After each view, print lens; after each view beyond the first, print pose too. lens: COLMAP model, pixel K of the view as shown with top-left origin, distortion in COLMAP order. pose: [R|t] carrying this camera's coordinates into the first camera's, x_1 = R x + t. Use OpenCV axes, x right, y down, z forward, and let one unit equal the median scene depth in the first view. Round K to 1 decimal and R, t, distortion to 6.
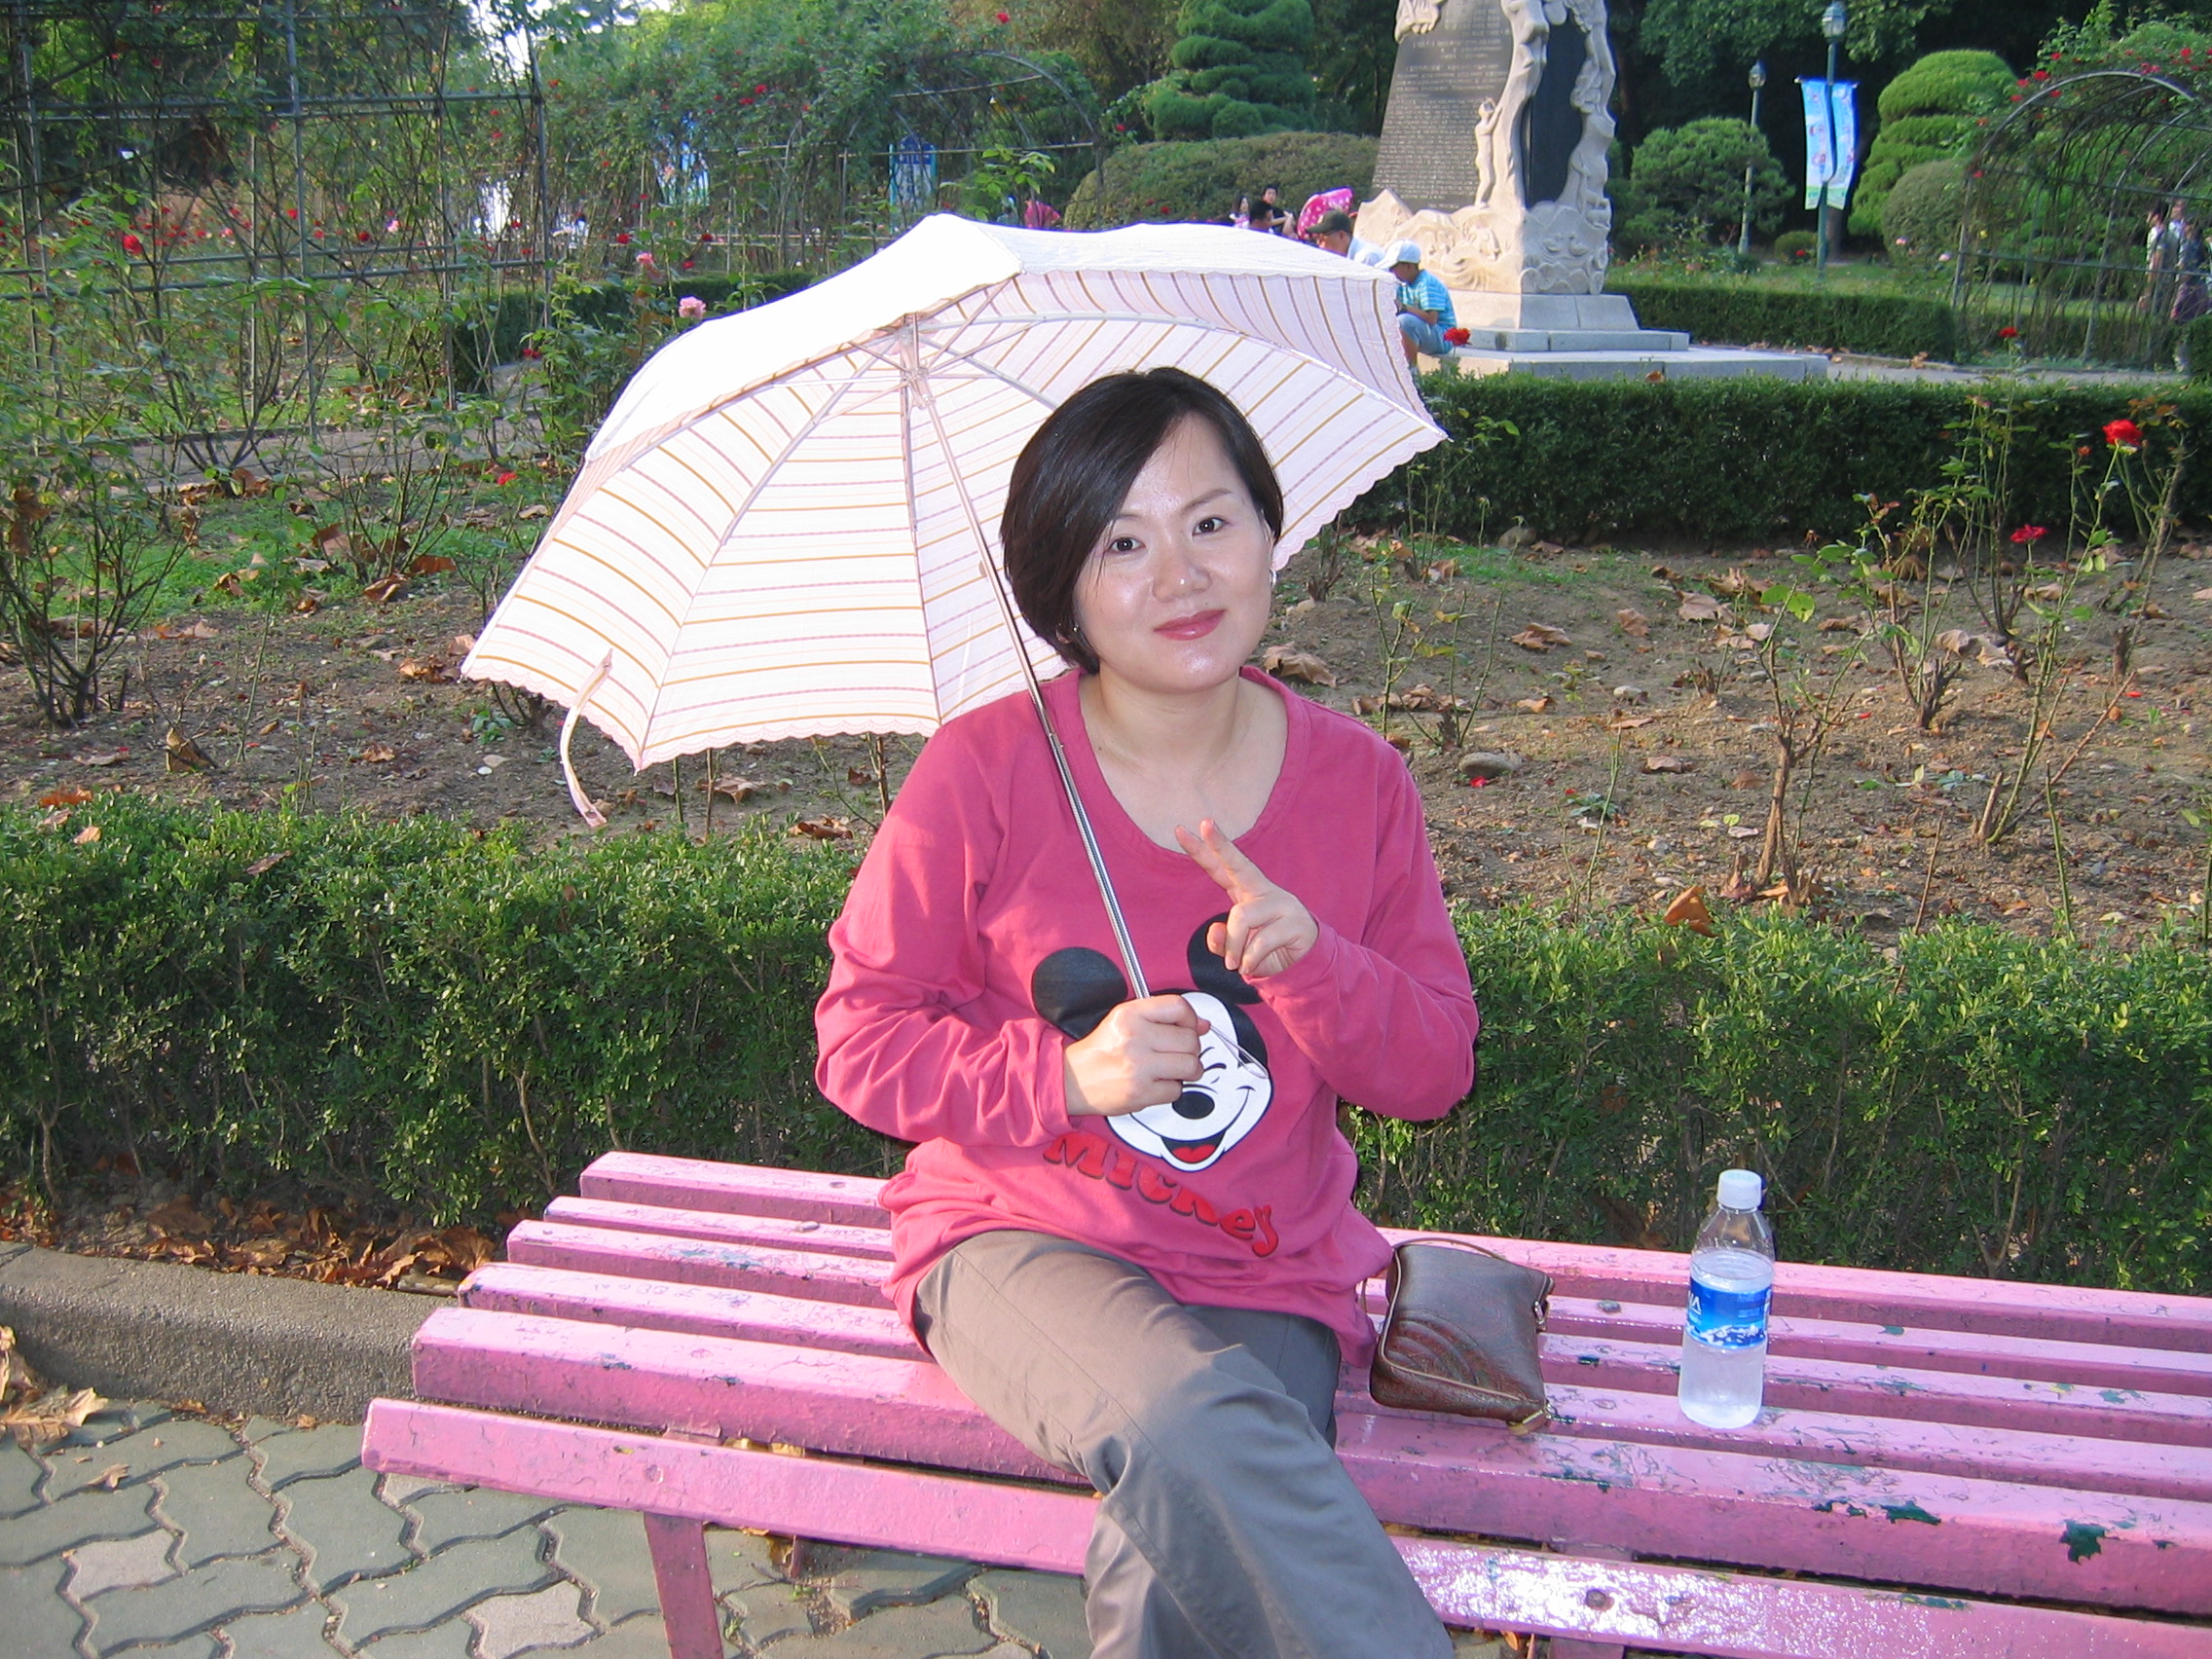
lens RADIAL K [[2454.3, 0, 1106.0], [0, 2454.3, 829.5], [0, 0, 1]] dist [-0.136437, 0.115827]
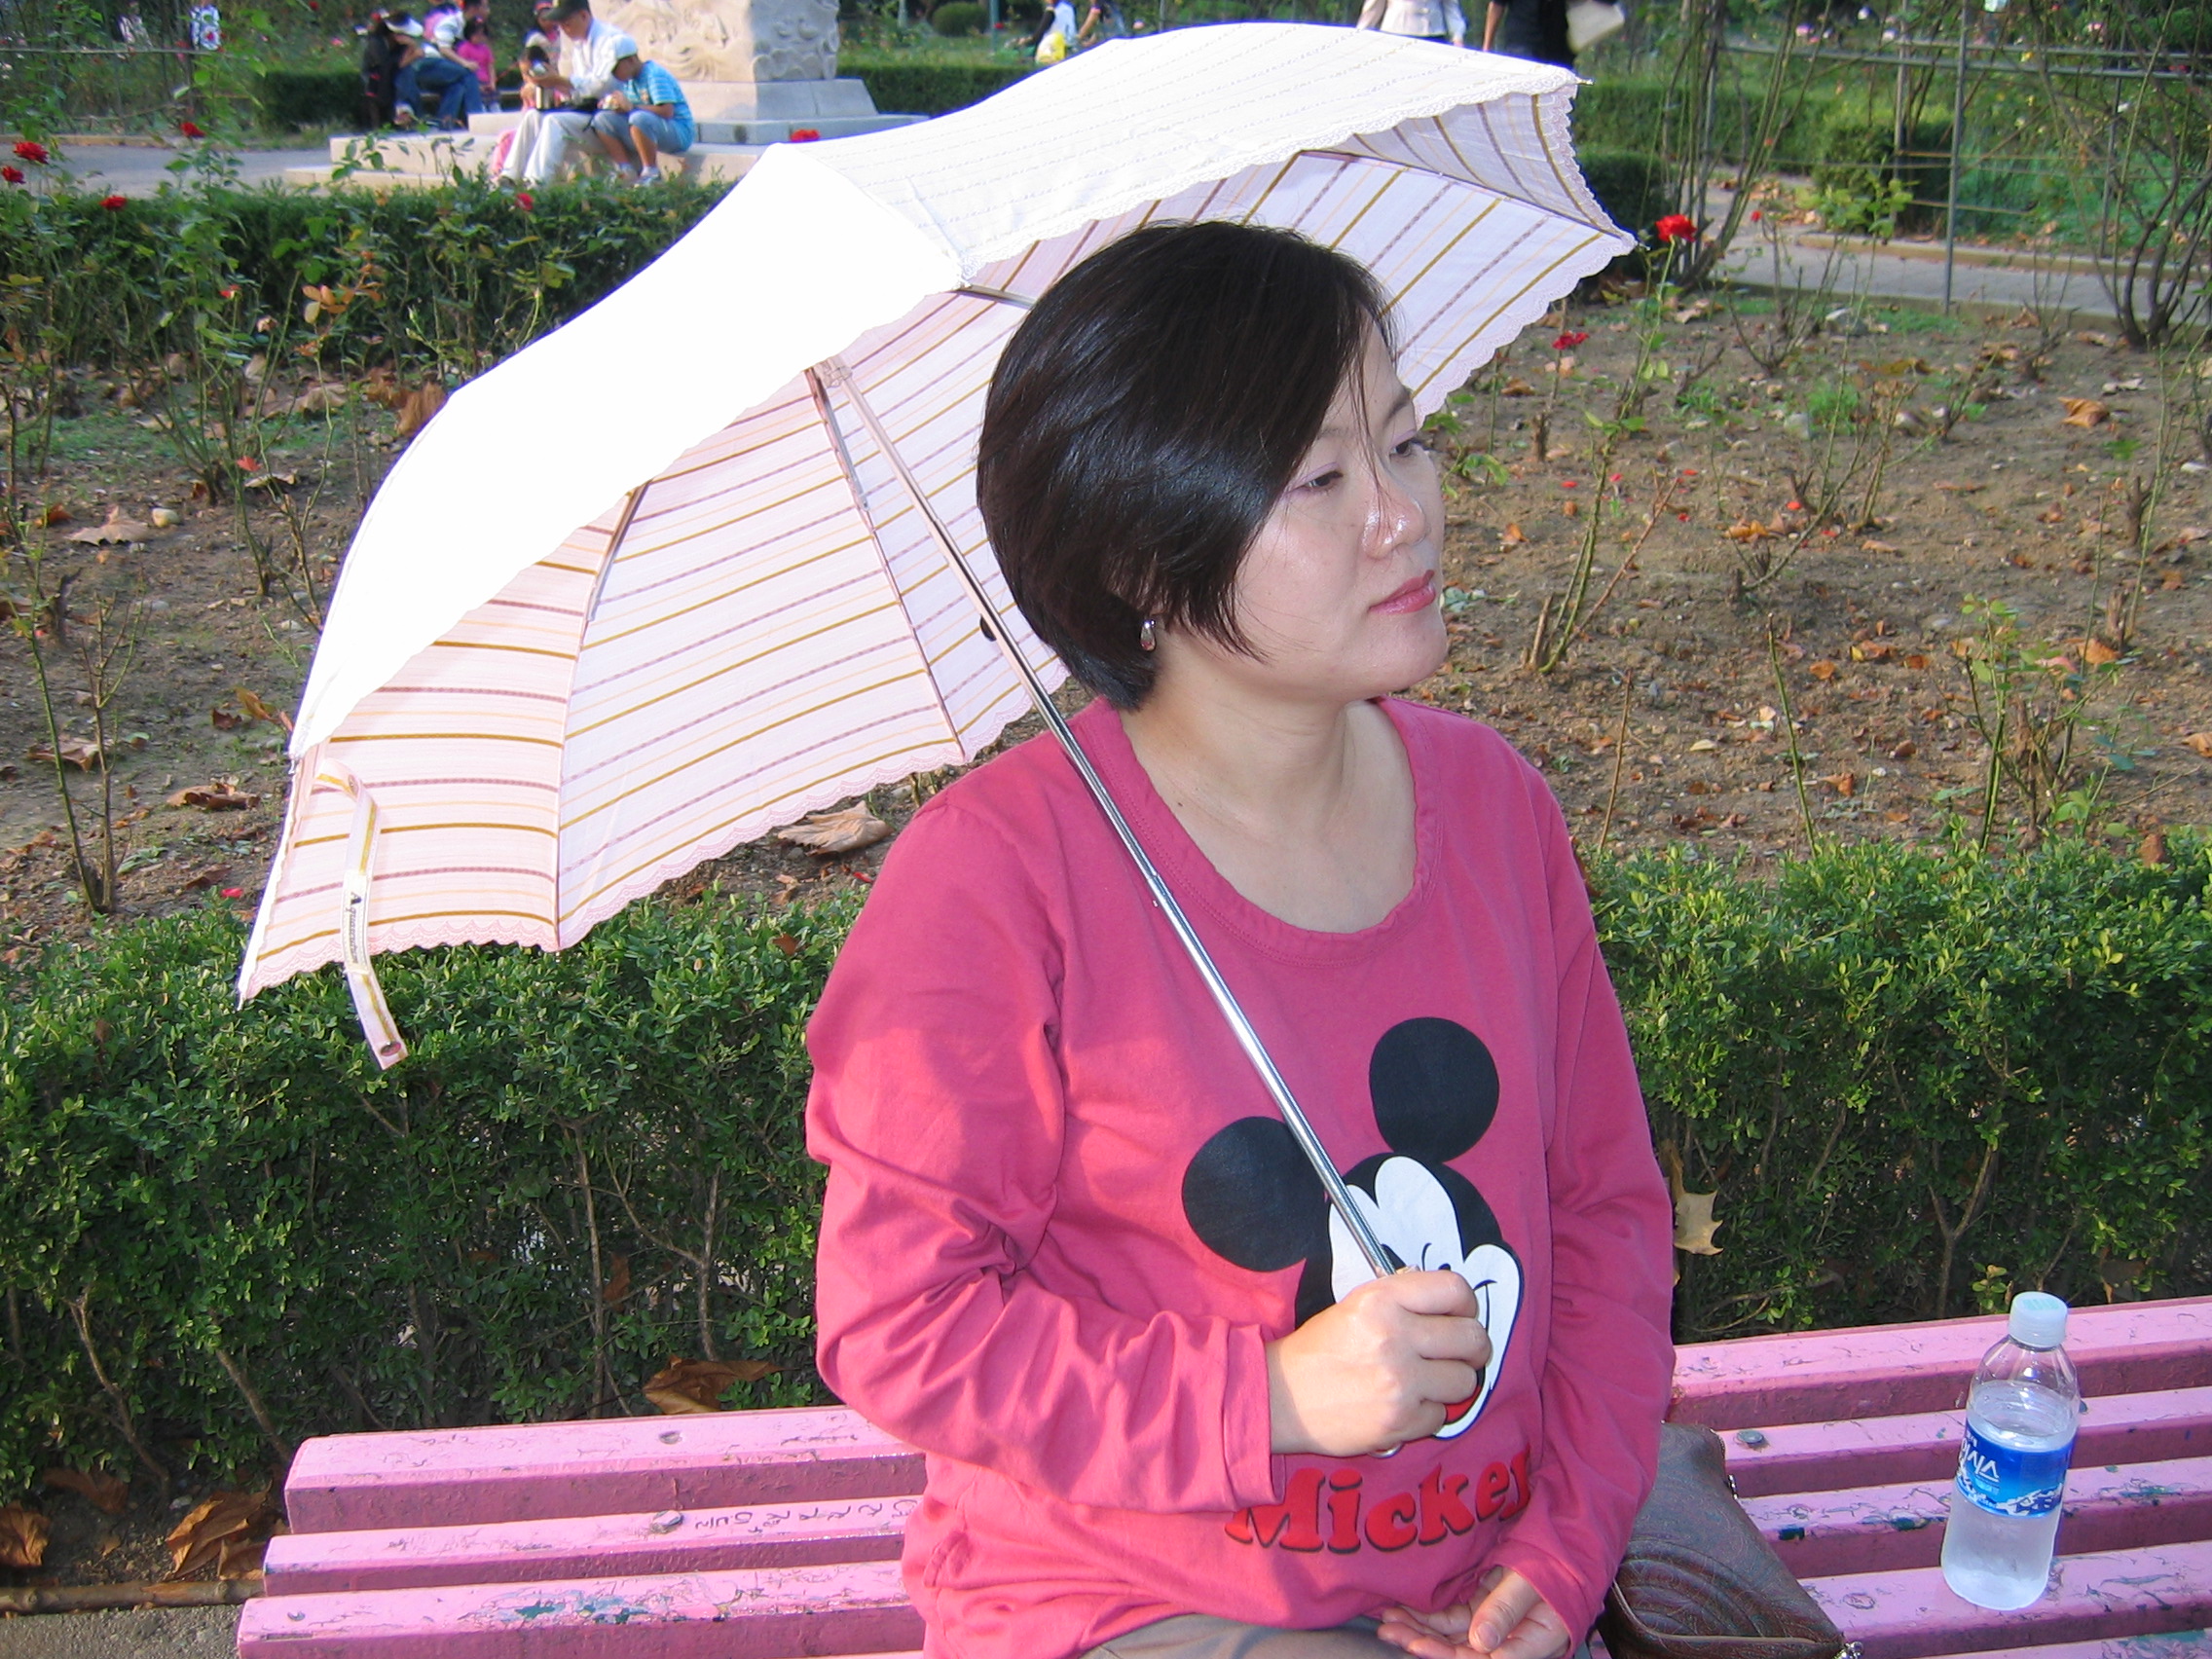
lens RADIAL K [[2454.3, 0, 1106.0], [0, 2454.3, 829.5], [0, 0, 1]] dist [-0.136437, 0.115827]
pose [[0.941335, -0.123744, 0.313968, -0.100548], [0.096480, 0.990197, 0.101000, -0.047148], [-0.323389, -0.064783, 0.944046, 0.160023]]
